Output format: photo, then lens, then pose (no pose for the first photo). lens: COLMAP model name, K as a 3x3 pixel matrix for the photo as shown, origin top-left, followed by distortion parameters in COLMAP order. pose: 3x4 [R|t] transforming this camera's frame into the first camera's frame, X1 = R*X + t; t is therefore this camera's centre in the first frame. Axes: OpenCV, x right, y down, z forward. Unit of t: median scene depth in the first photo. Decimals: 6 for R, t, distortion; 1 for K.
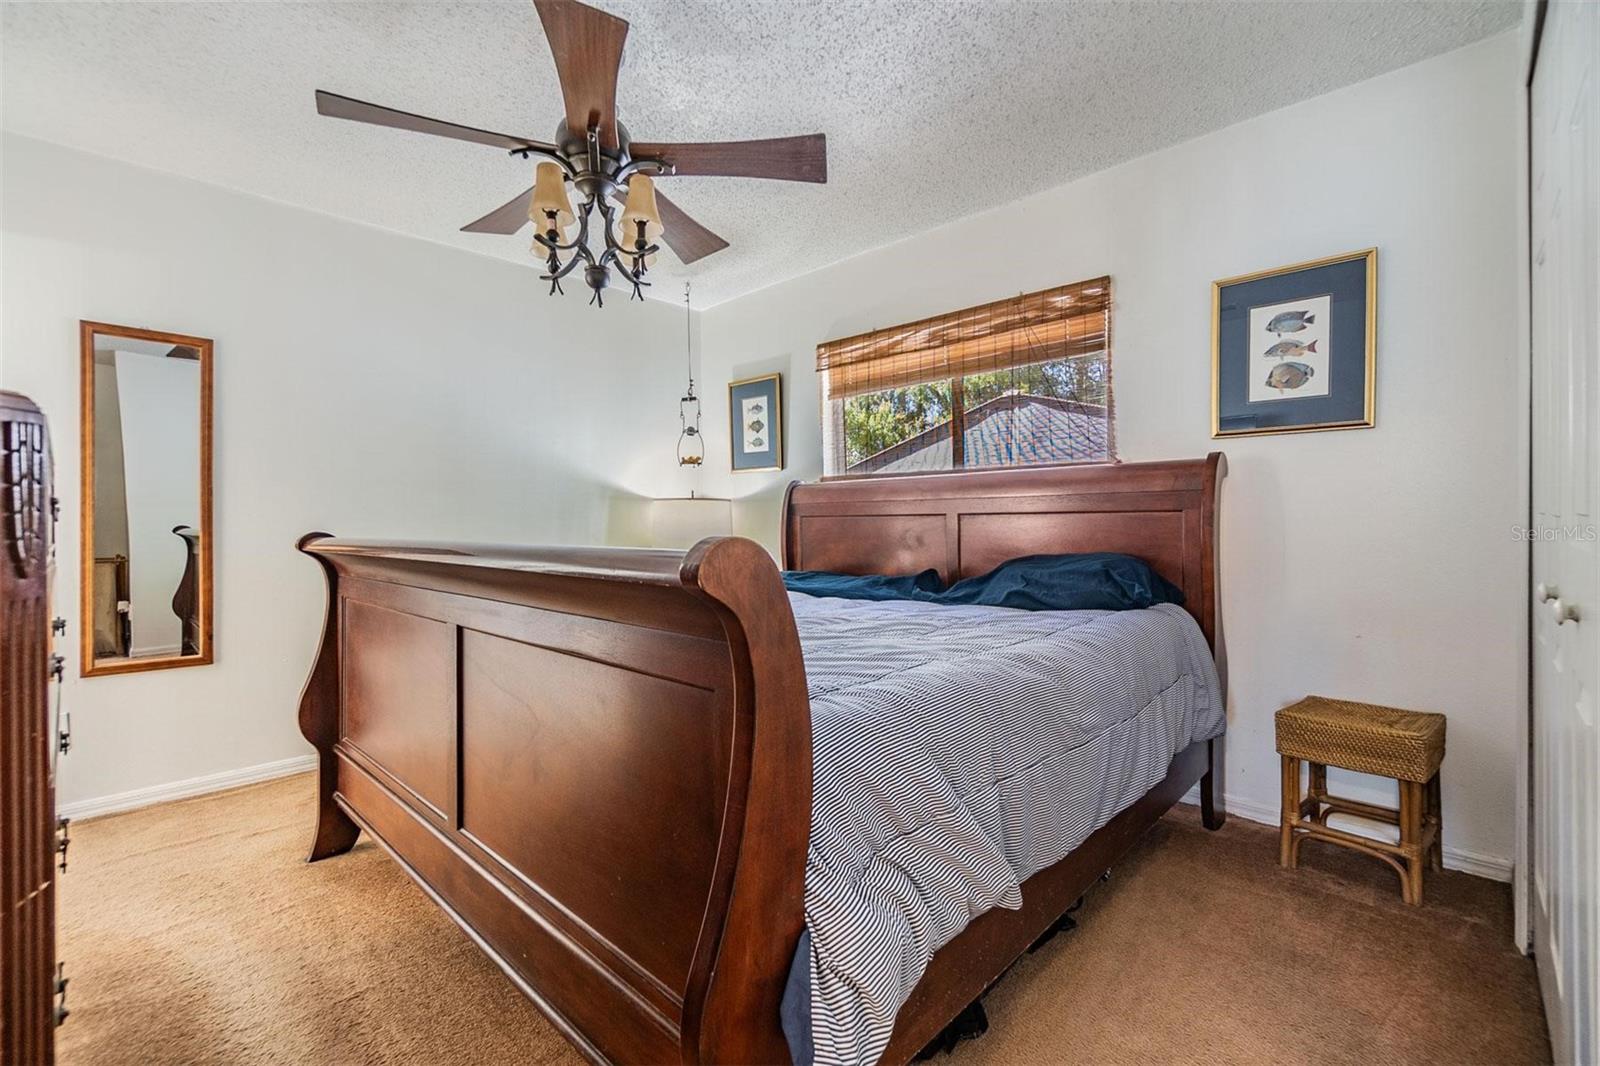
lens RADIAL K [[701.6, 0, 797.3], [0, 701.6, 526.2], [0, 0, 1]] dist [-0.006534, 0.000754]
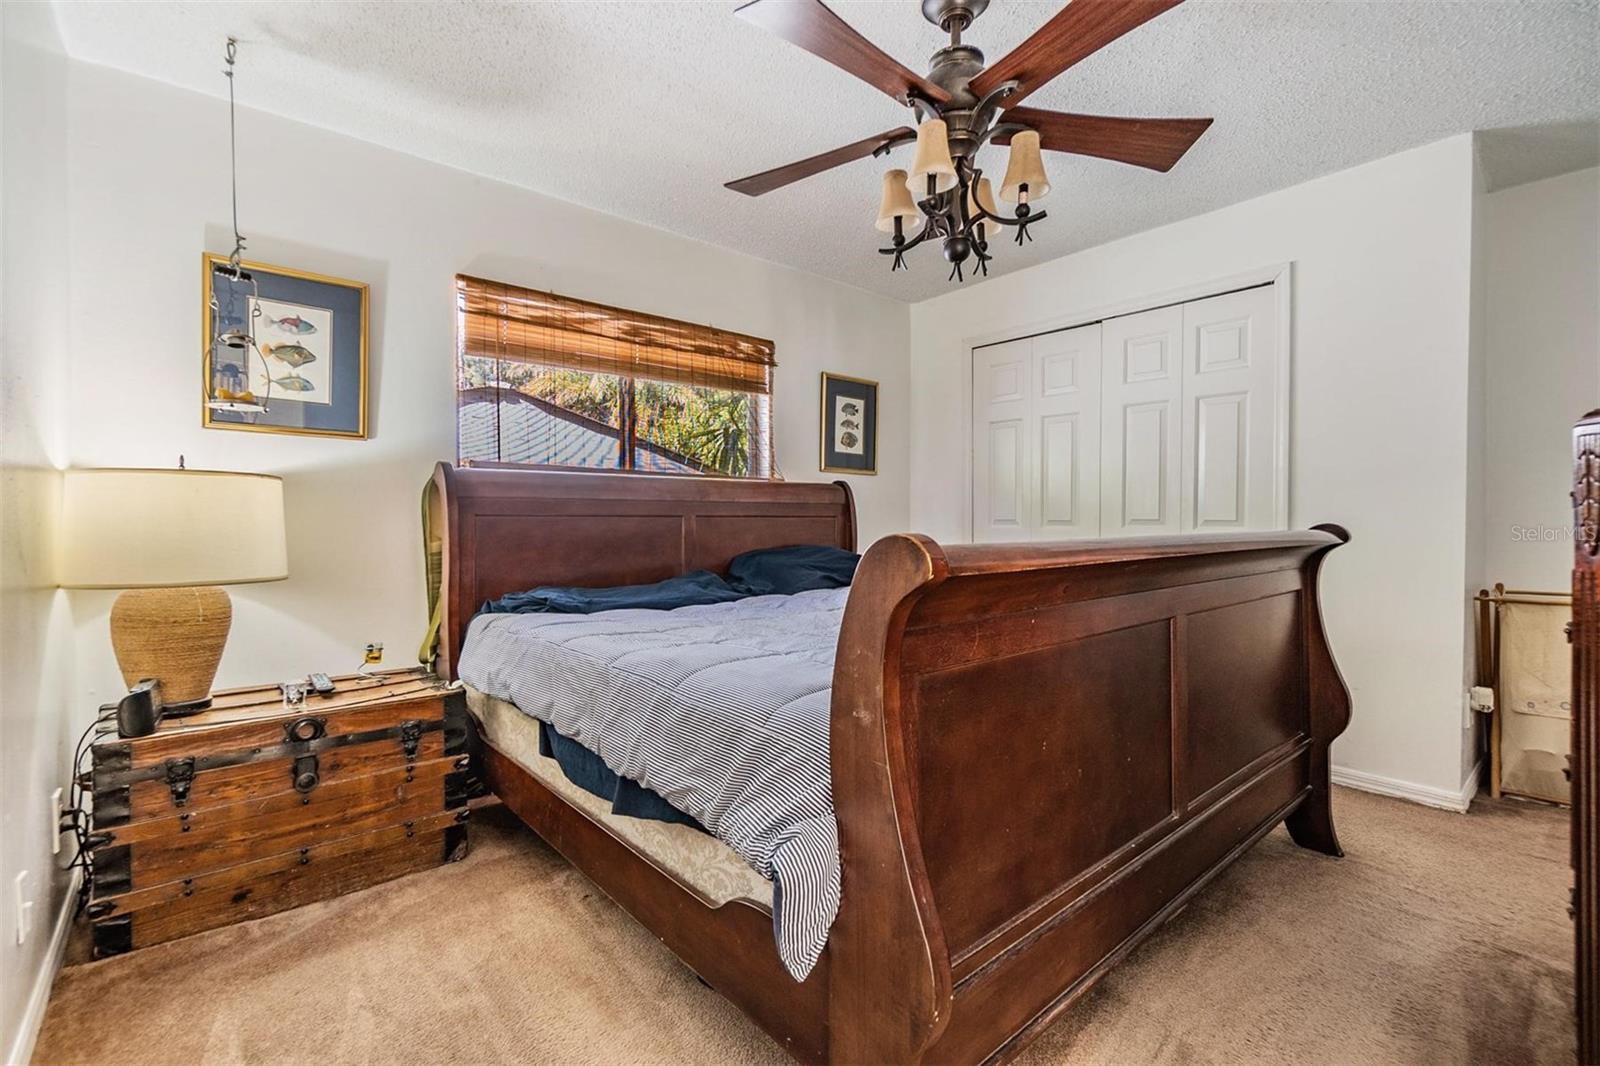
lens RADIAL K [[701.6, 0, 796.7], [0, 701.6, 529.4], [0, 0, 1]] dist [-0.006534, 0.000754]
pose [[0.103400, -0.003185, 0.994635, -0.757541], [0.005333, 0.999982, 0.002647, 0.000979], [-0.994626, 0.005031, 0.103415, 0.692135]]
